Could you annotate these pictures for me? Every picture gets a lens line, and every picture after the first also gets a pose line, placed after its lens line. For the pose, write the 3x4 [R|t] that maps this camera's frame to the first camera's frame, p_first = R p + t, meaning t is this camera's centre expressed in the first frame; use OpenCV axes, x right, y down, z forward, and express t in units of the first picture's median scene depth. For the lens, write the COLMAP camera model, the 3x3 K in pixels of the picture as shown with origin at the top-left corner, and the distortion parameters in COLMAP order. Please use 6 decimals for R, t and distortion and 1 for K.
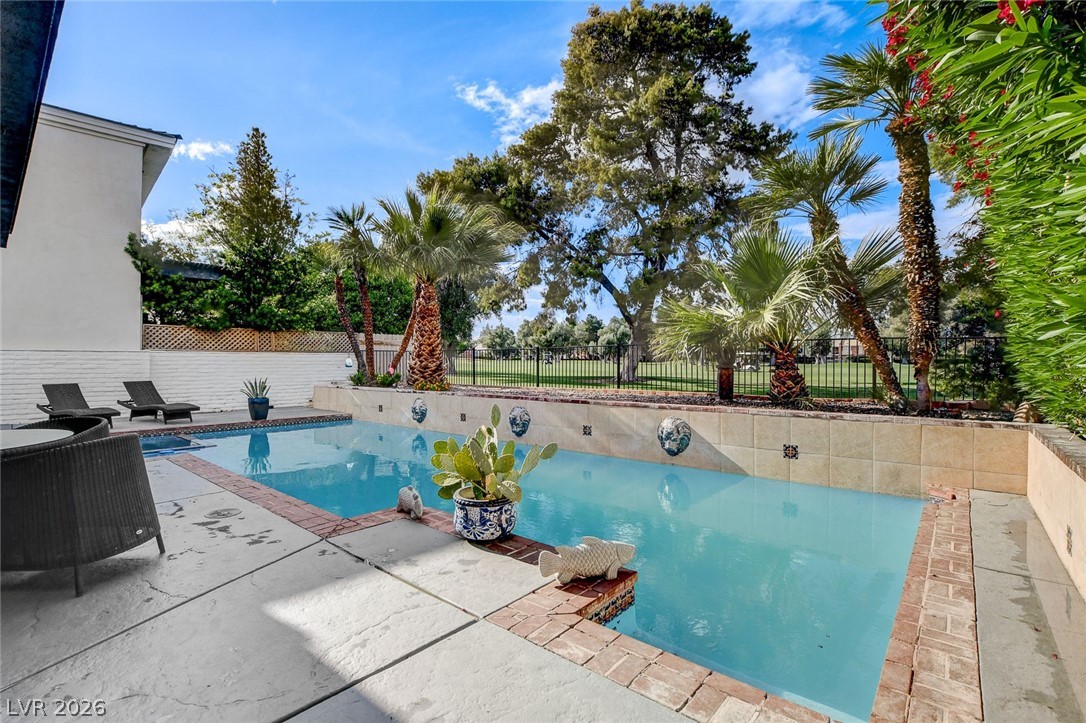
lens RADIAL K [[495.9, 0, 521.5], [0, 495.9, 362.1], [0, 0, 1]] dist [-0.038307, 0.005021]
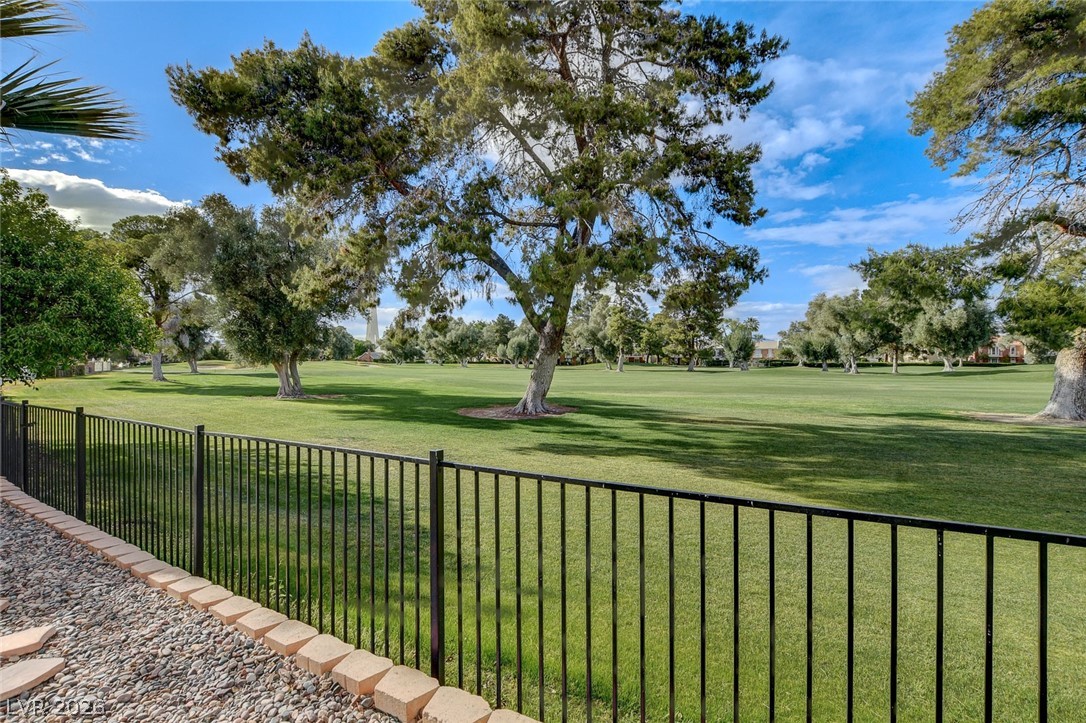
lens RADIAL K [[495.9, 0, 531.1], [0, 495.9, 361.8], [0, 0, 1]] dist [-0.038307, 0.005021]
pose [[0.984615, 0.000187, 0.174738, 0.258039], [0.000761, 0.999985, -0.005360, -0.086818], [-0.174736, 0.005410, 0.984600, 0.942805]]
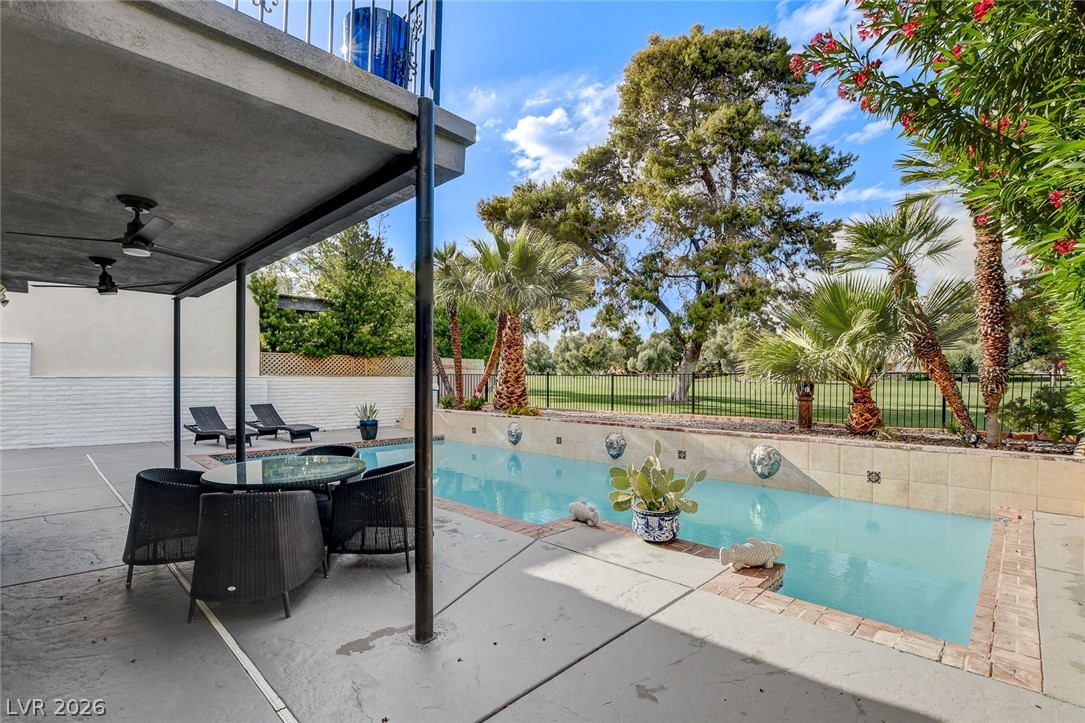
lens RADIAL K [[495.4, 0, 531.7], [0, 495.4, 385.4], [0, 0, 1]] dist [-0.038307, 0.005021]
pose [[0.998025, 0.005880, -0.062536, -0.081269], [-0.005037, 0.999894, 0.013637, -0.020038], [0.062609, -0.013295, 0.997950, -0.087018]]
